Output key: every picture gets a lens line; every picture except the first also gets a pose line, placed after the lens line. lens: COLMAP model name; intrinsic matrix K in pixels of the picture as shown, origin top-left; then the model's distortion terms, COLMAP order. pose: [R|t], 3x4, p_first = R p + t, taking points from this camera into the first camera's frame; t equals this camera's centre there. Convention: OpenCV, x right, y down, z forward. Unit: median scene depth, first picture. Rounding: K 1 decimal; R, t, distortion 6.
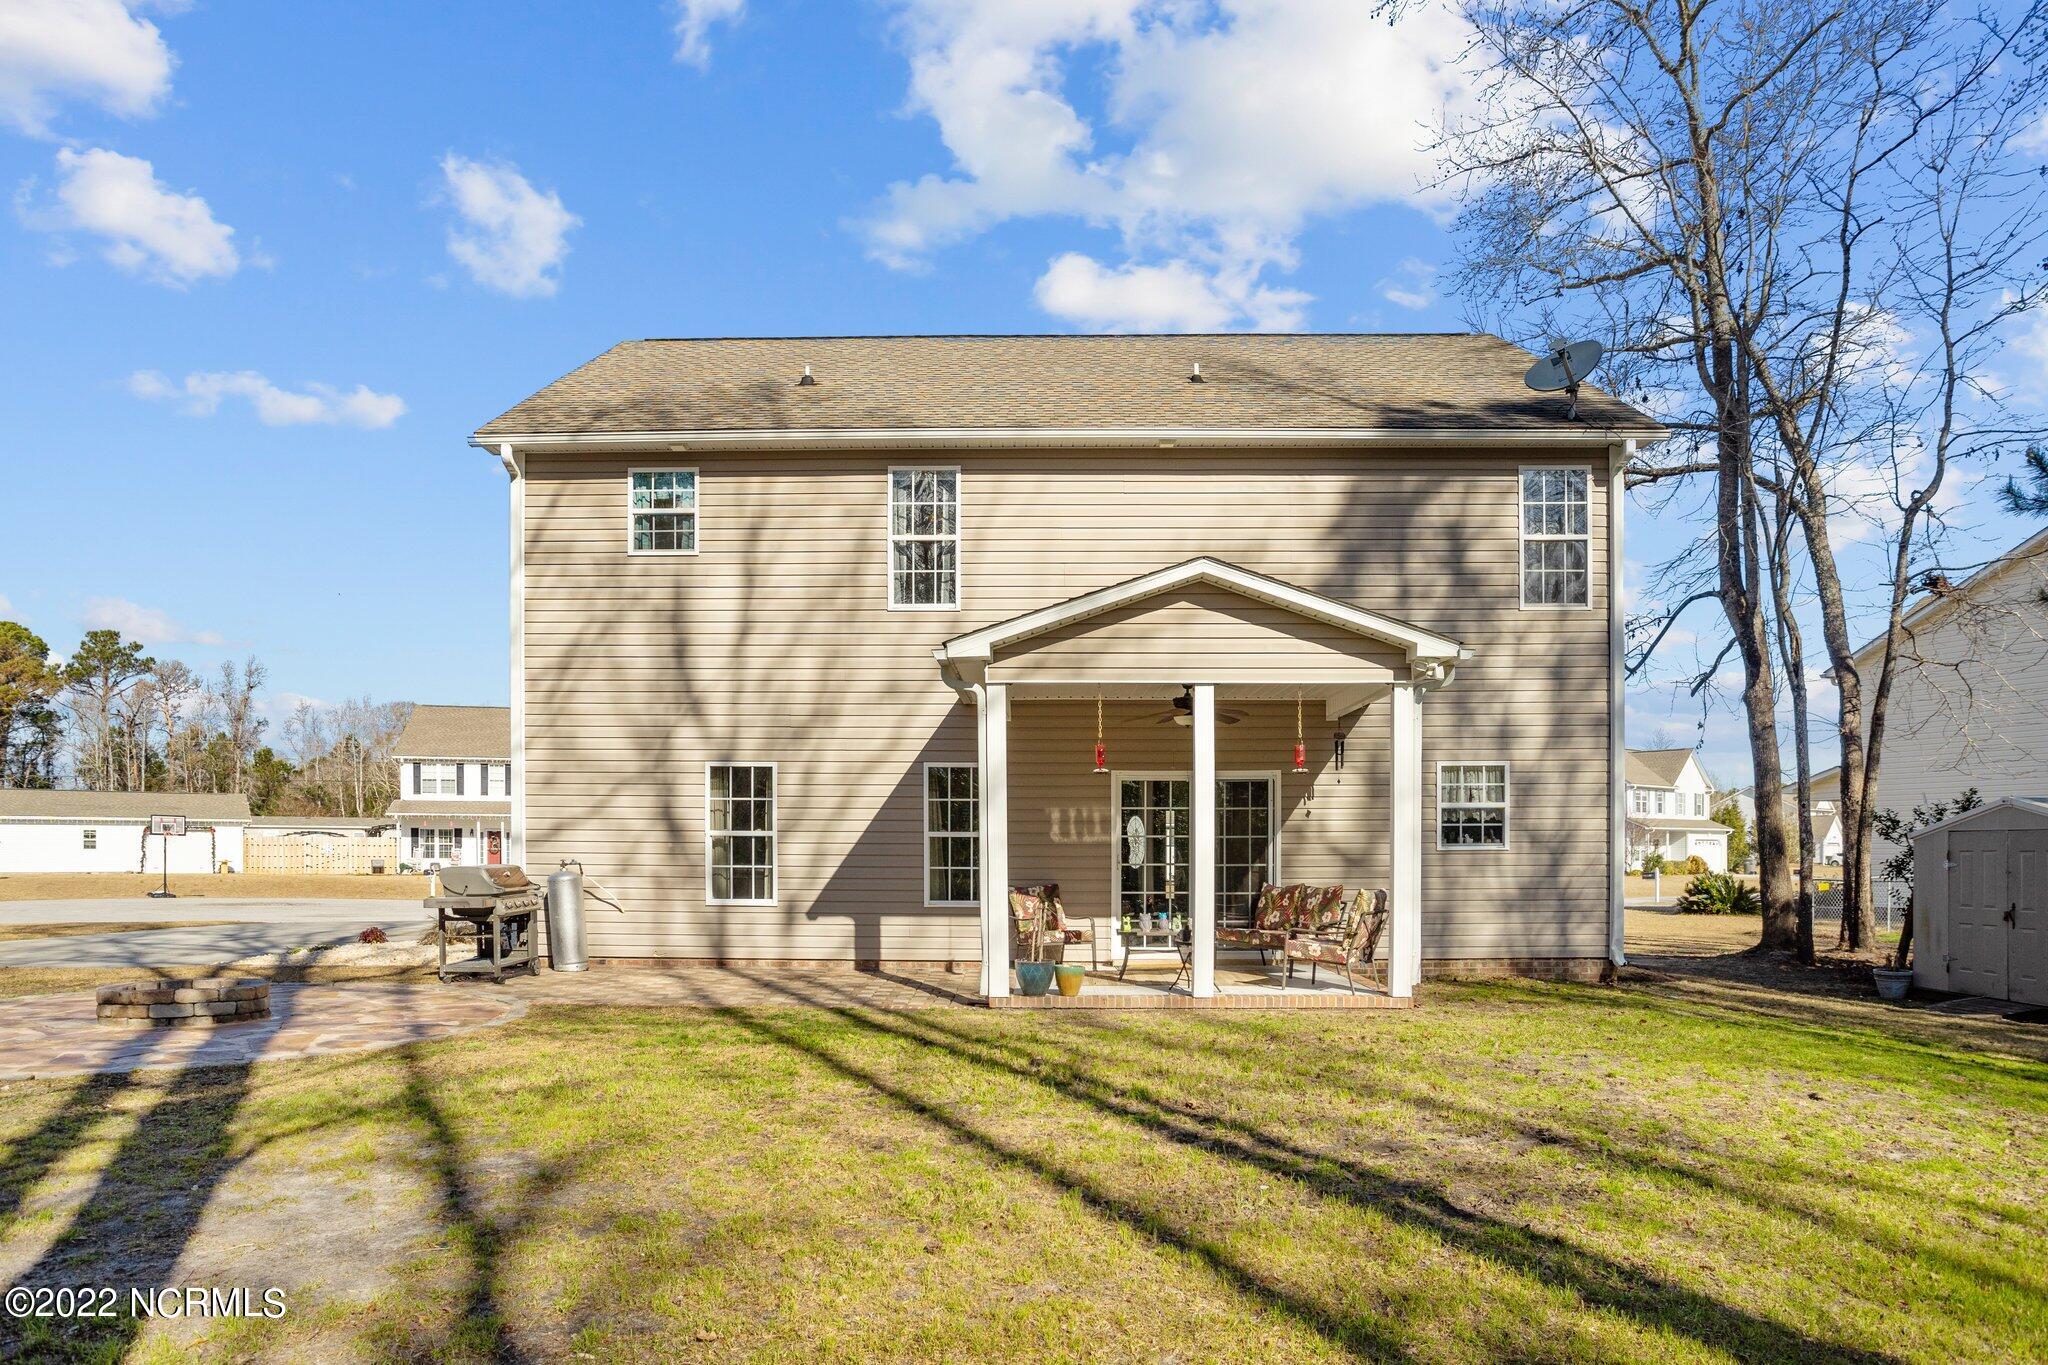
lens RADIAL K [[1276.0, 0, 1024.0], [0, 1276.0, 682.5], [0, 0, 1]] dist [-0.046901, 0.002638]
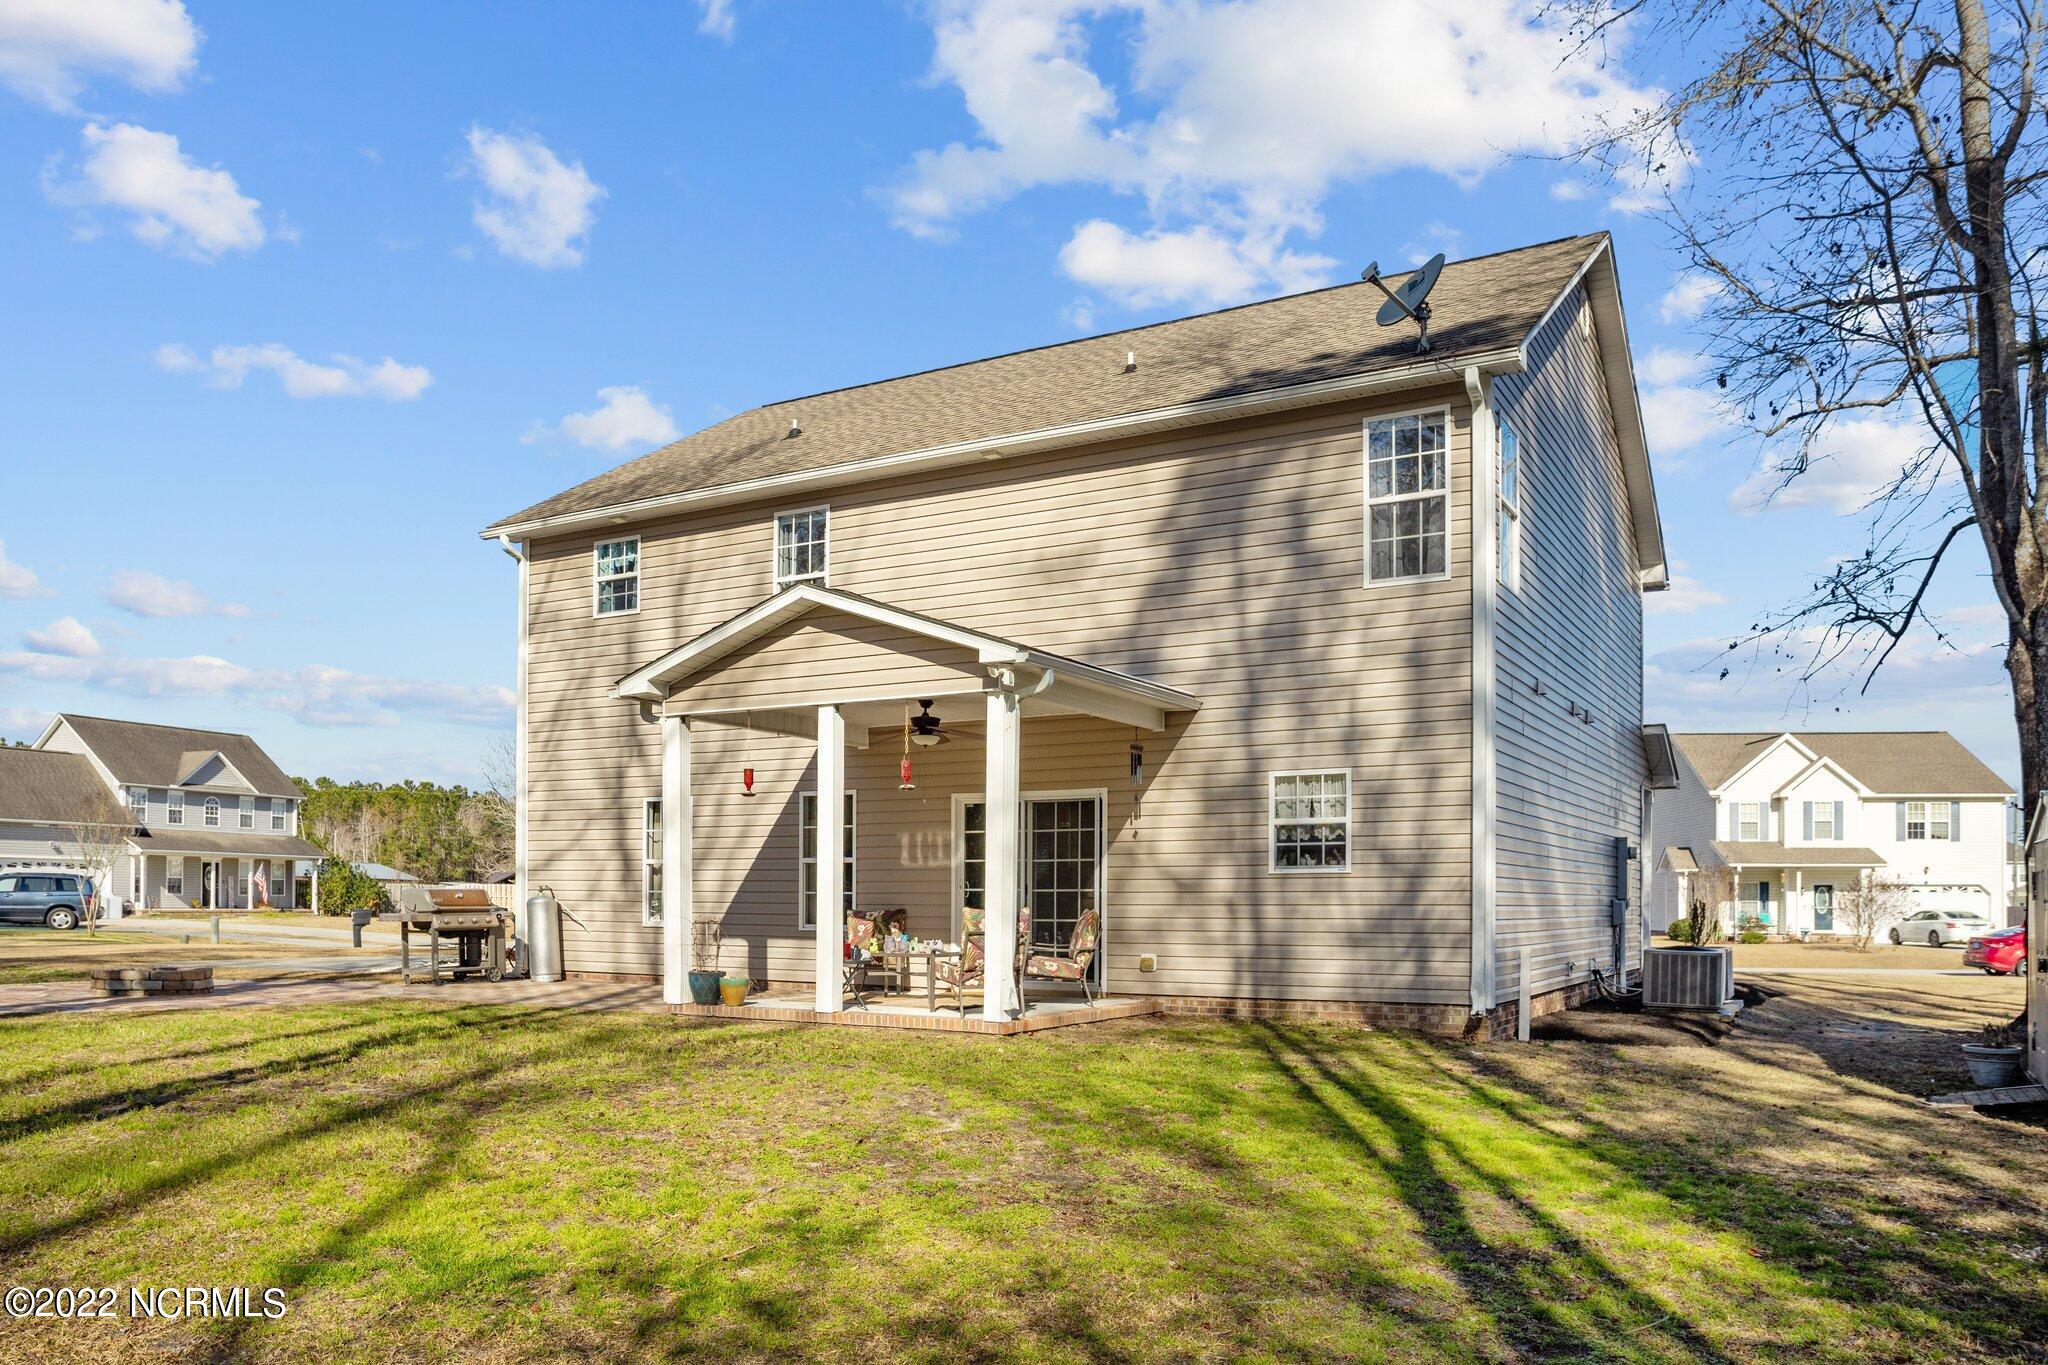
lens RADIAL K [[1451.3, 0, 1024.0], [0, 1451.3, 682.5], [0, 0, 1]] dist [-0.028633, -0.001763]
pose [[0.876758, -0.068815, -0.475984, 0.650152], [0.058512, 0.997621, -0.036452, 0.027274], [0.477360, 0.004109, 0.878698, 0.043014]]
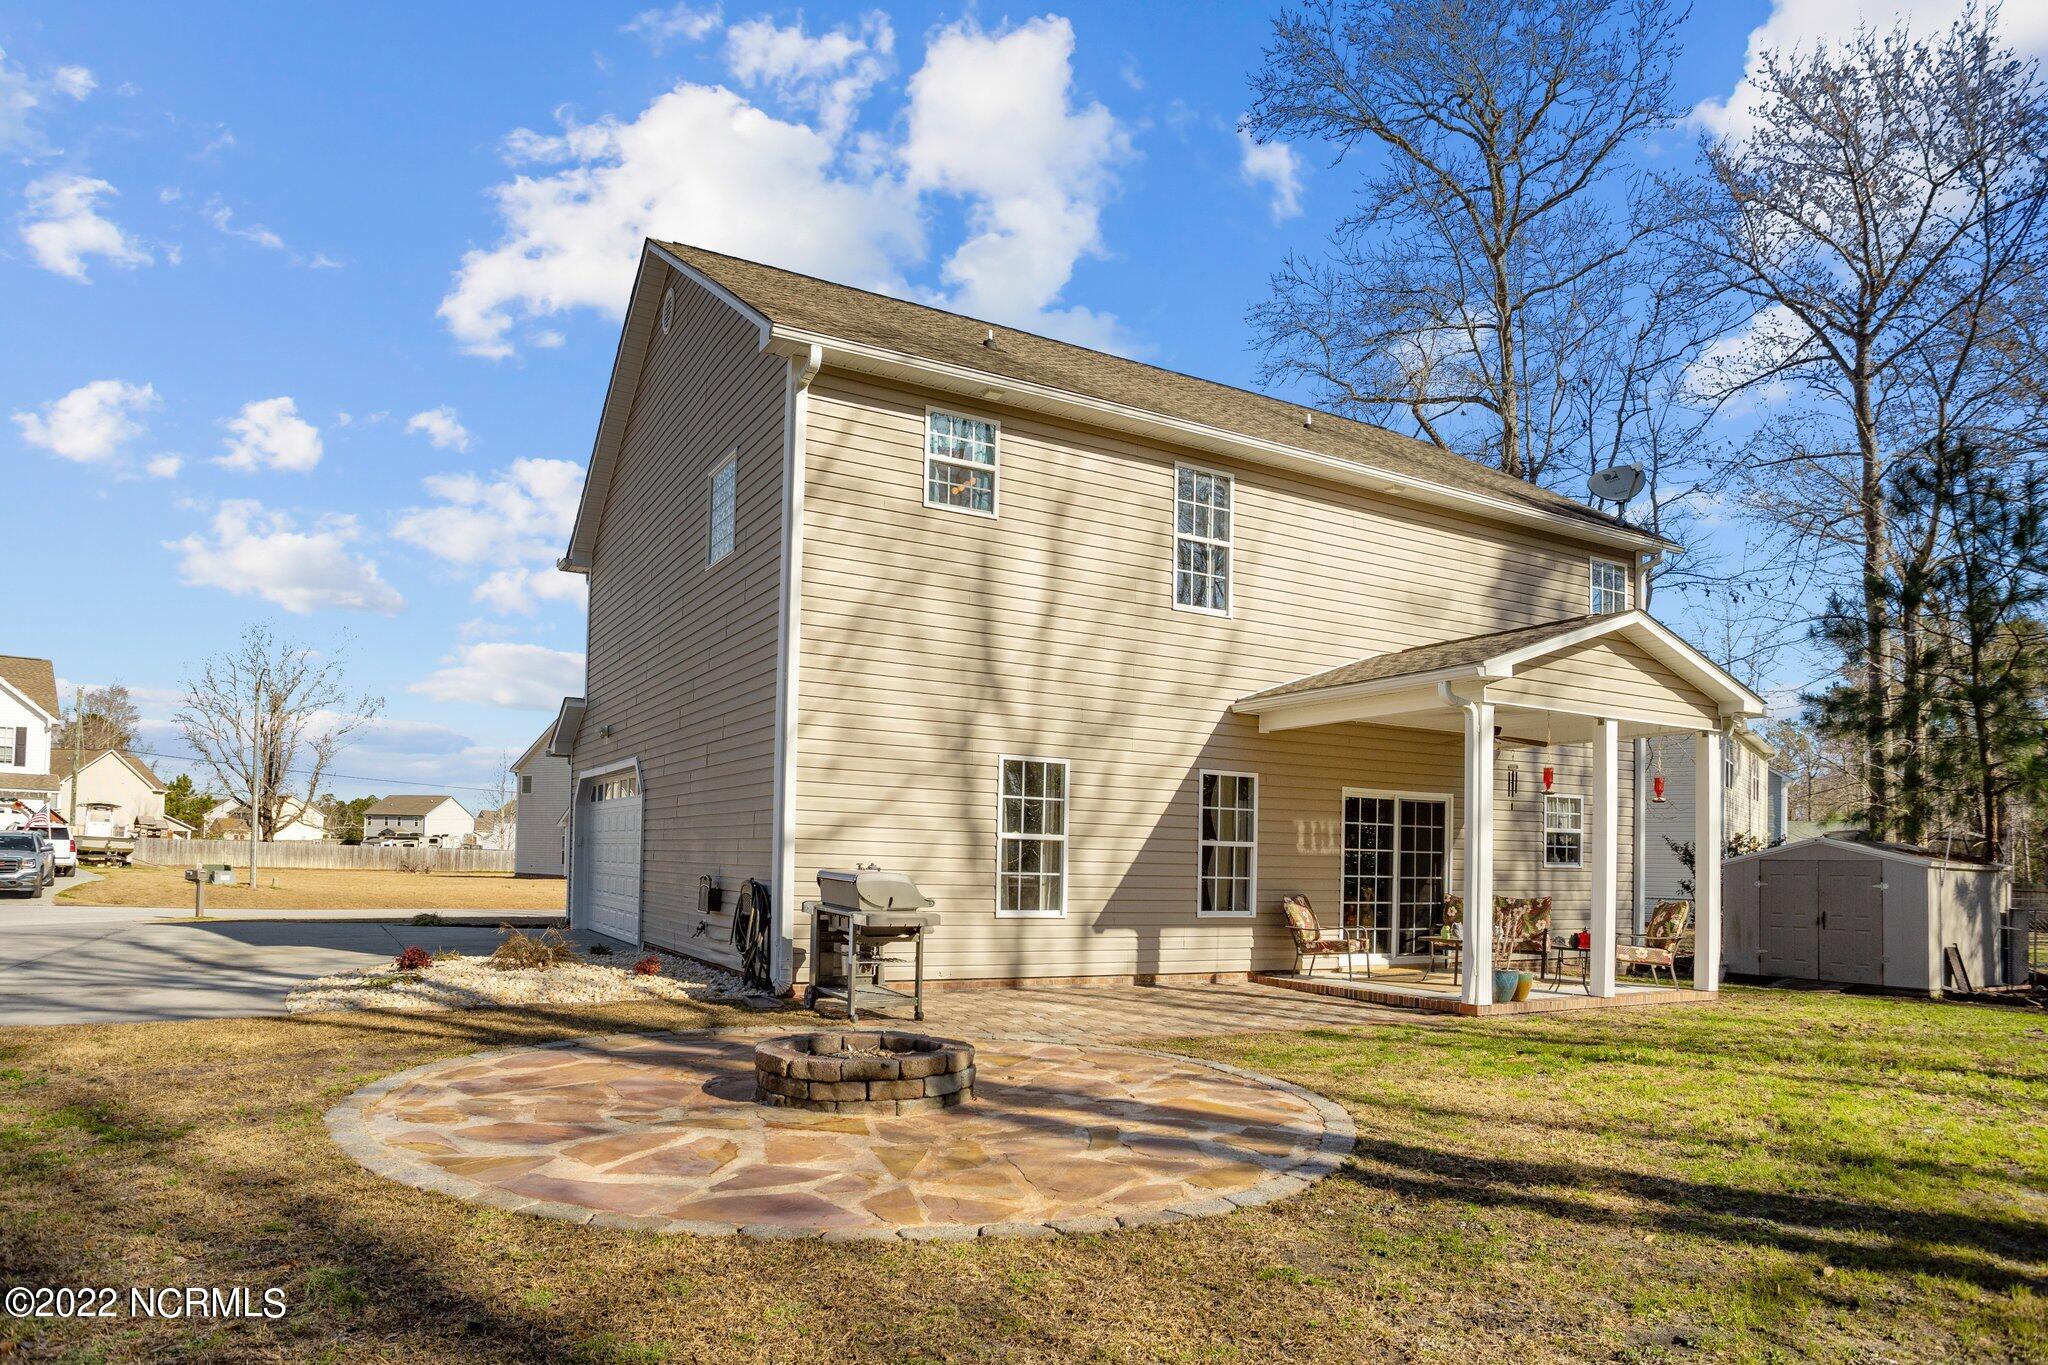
lens RADIAL K [[1224.3, 0, 1024.0], [0, 1224.3, 682.5], [0, 0, 1]] dist [-0.041329, -0.000368]
pose [[0.856480, 0.093061, 0.507722, -0.674060], [-0.087199, 0.995562, -0.035382, 0.041224], [-0.508762, -0.013969, 0.860794, 0.261545]]
